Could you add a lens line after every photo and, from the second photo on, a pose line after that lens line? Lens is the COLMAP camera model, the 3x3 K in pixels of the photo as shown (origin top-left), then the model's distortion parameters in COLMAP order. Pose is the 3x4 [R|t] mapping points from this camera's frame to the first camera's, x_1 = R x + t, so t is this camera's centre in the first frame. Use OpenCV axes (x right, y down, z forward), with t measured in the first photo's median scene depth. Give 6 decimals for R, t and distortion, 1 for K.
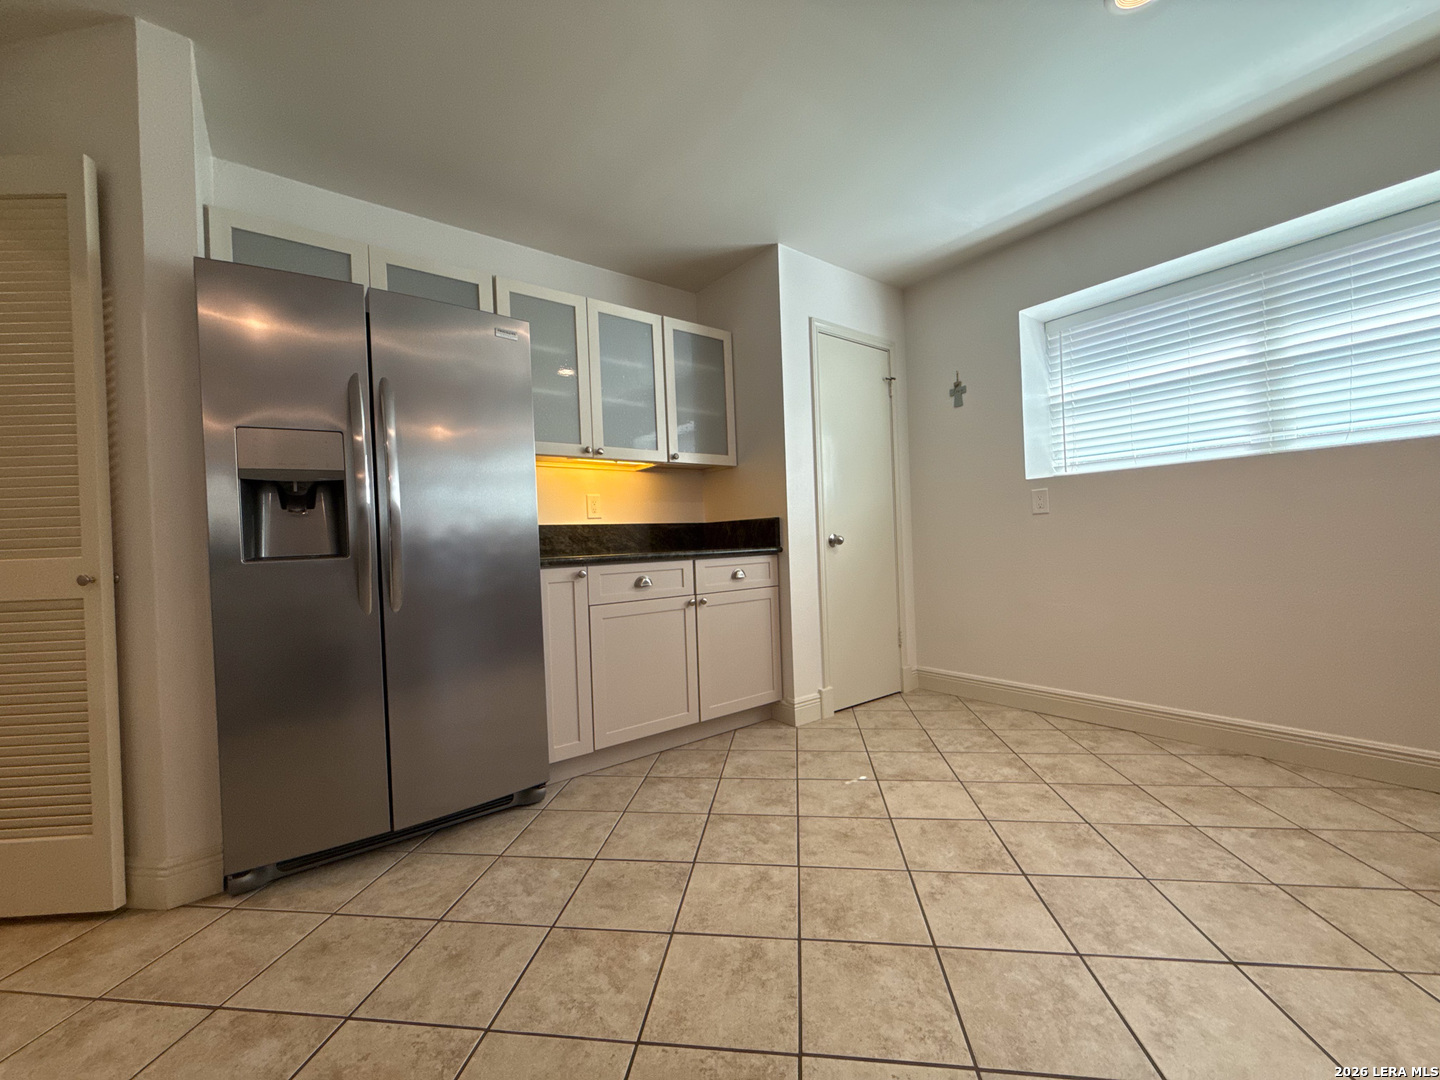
lens RADIAL K [[585.5, 0, 715.4], [0, 585.5, 542.6], [0, 0, 1]] dist [0.000430, 0.000037]
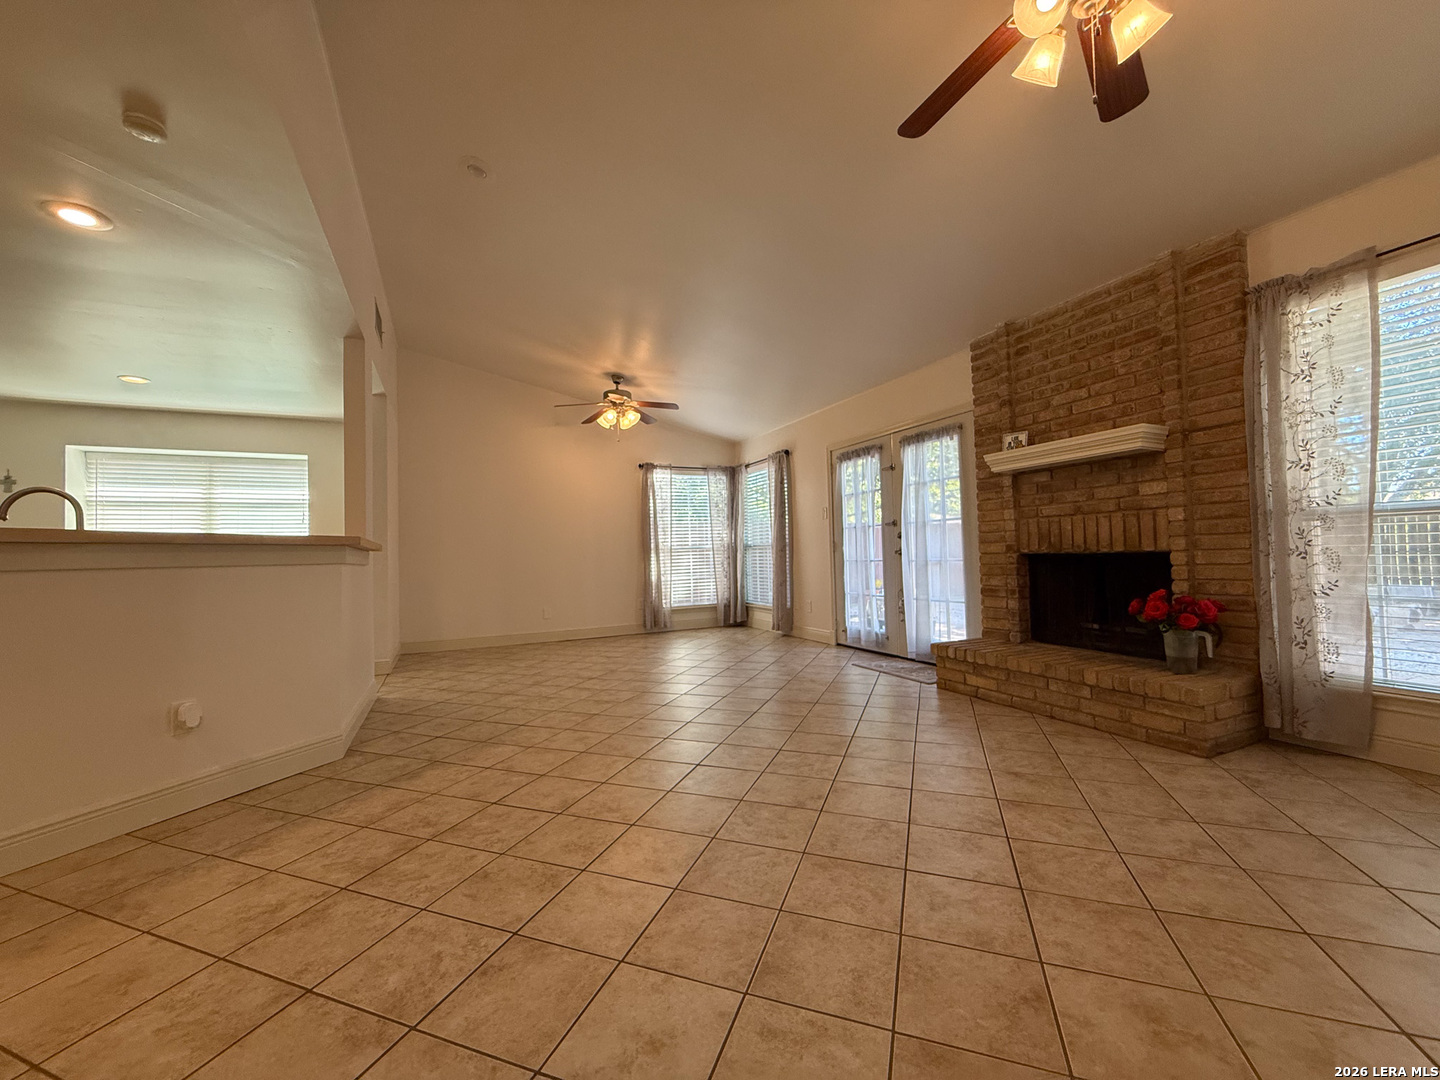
lens RADIAL K [[575.1, 0, 716.1], [0, 575.1, 541.4], [0, 0, 1]] dist [0.000567, 0.000272]
pose [[0.221474, 0.062664, 0.973151, -0.739803], [0.019933, 0.997434, -0.068764, 0.037742], [-0.974963, 0.034627, 0.219656, -1.317329]]
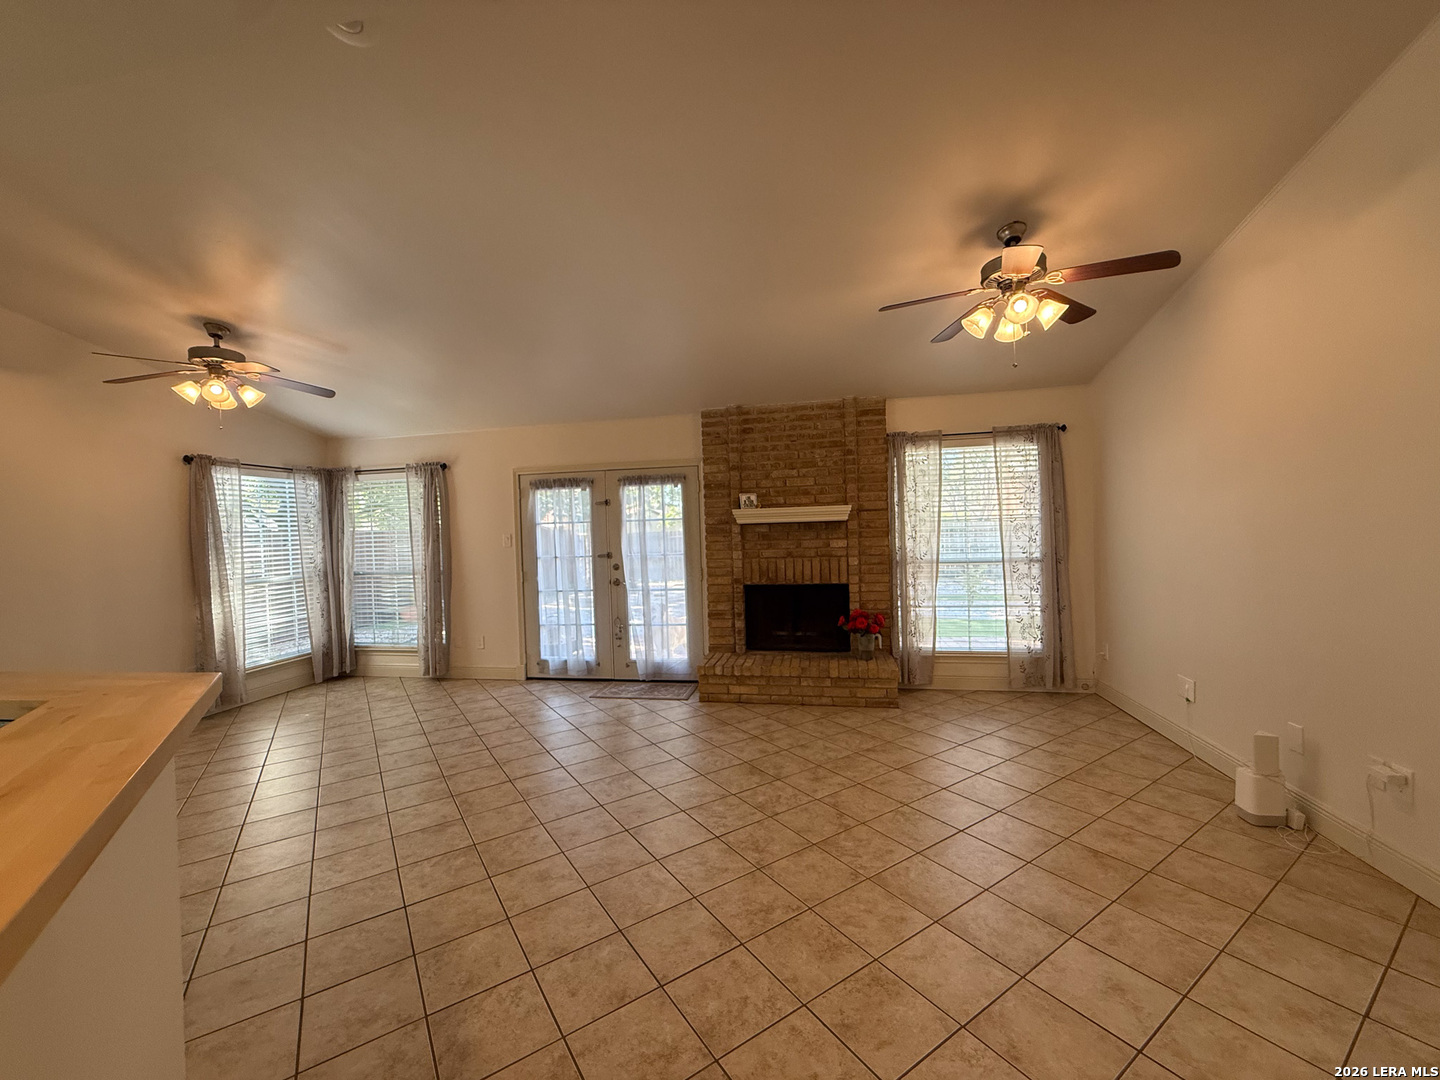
lens RADIAL K [[575.1, 0, 716.1], [0, 575.1, 541.4], [0, 0, 1]] dist [0.000567, 0.000272]
pose [[-0.654665, 0.049632, 0.754288, -0.541157], [0.062827, 0.997962, -0.011136, -0.138293], [-0.753303, 0.040100, -0.656450, -0.463833]]
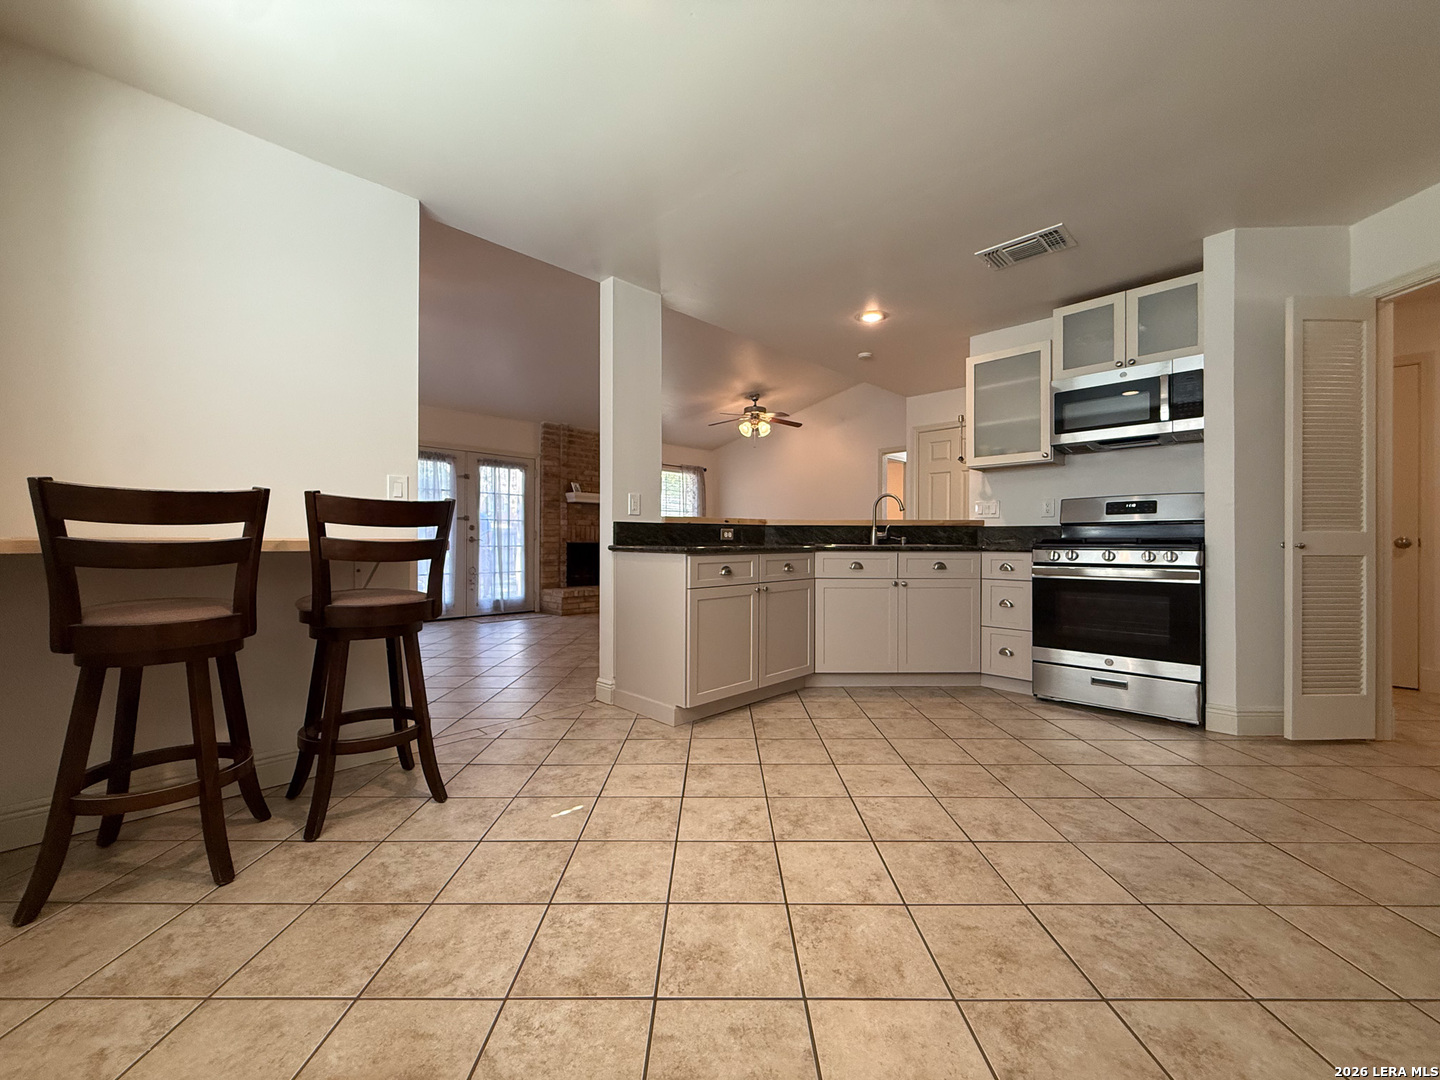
lens RADIAL K [[575.1, 0, 716.1], [0, 575.1, 541.4], [0, 0, 1]] dist [0.000567, 0.000272]
pose [[-0.990773, 0.039402, -0.129676, 0.435650], [0.038543, 0.999215, 0.009125, -0.017228], [0.129934, 0.004043, -0.991514, 1.123643]]
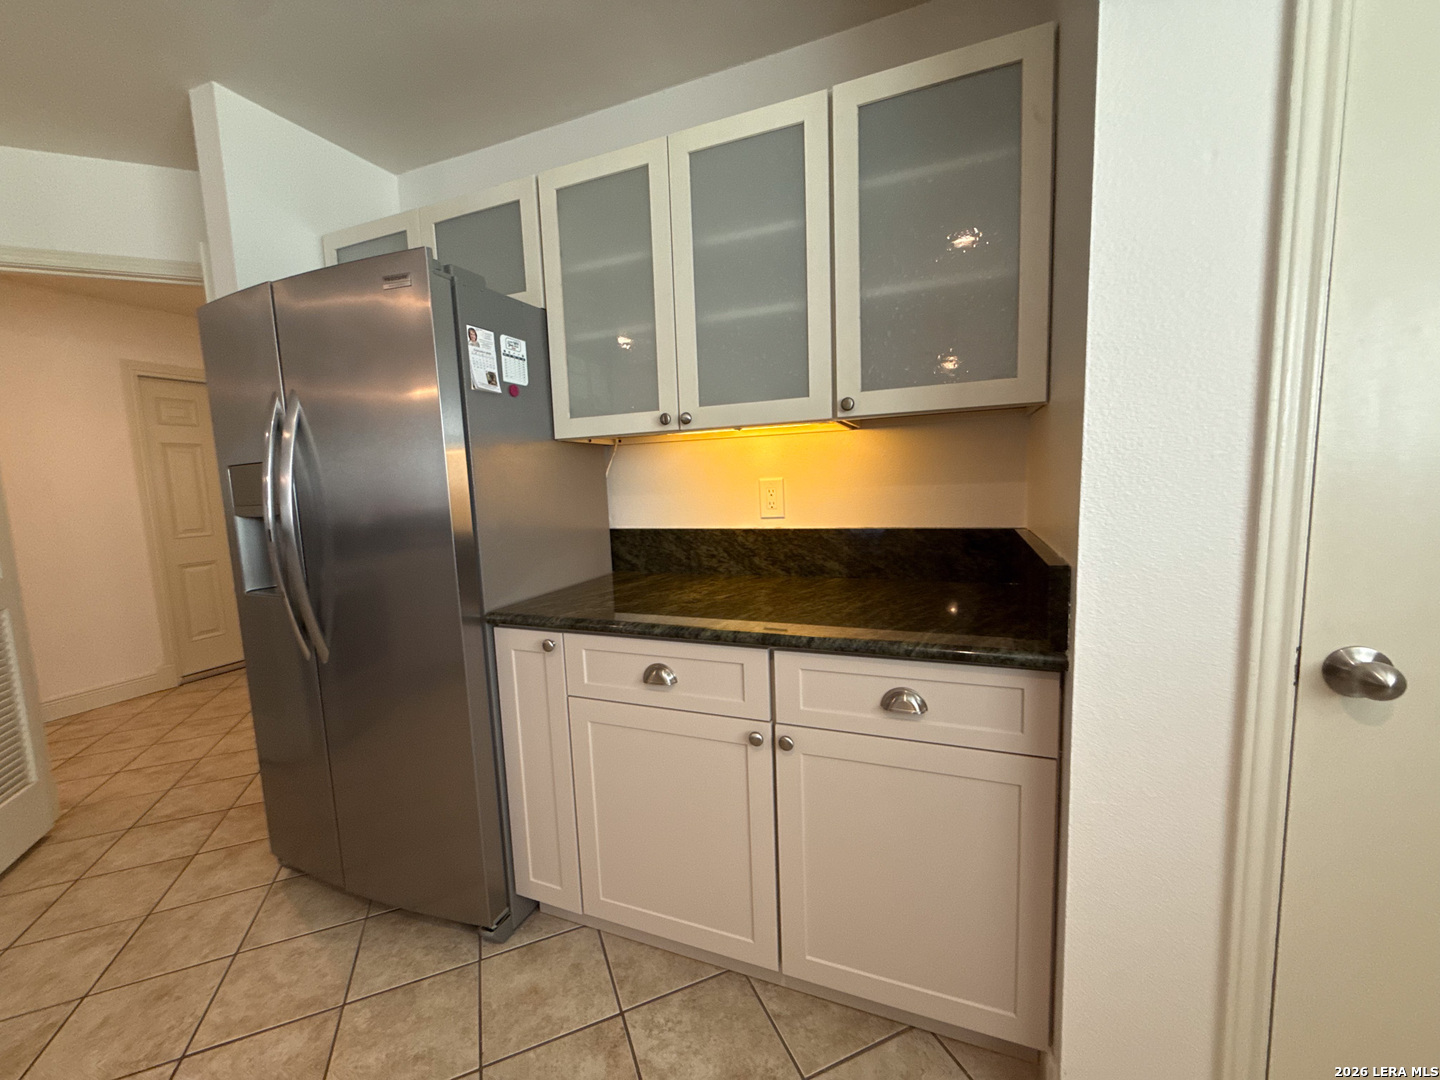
lens RADIAL K [[575.1, 0, 716.1], [0, 575.1, 541.4], [0, 0, 1]] dist [0.000567, 0.000272]
pose [[0.503923, 0.116154, -0.855903, 0.310719], [0.018935, 0.989193, 0.145390, -0.118065], [0.863541, -0.089472, 0.496278, 0.736127]]
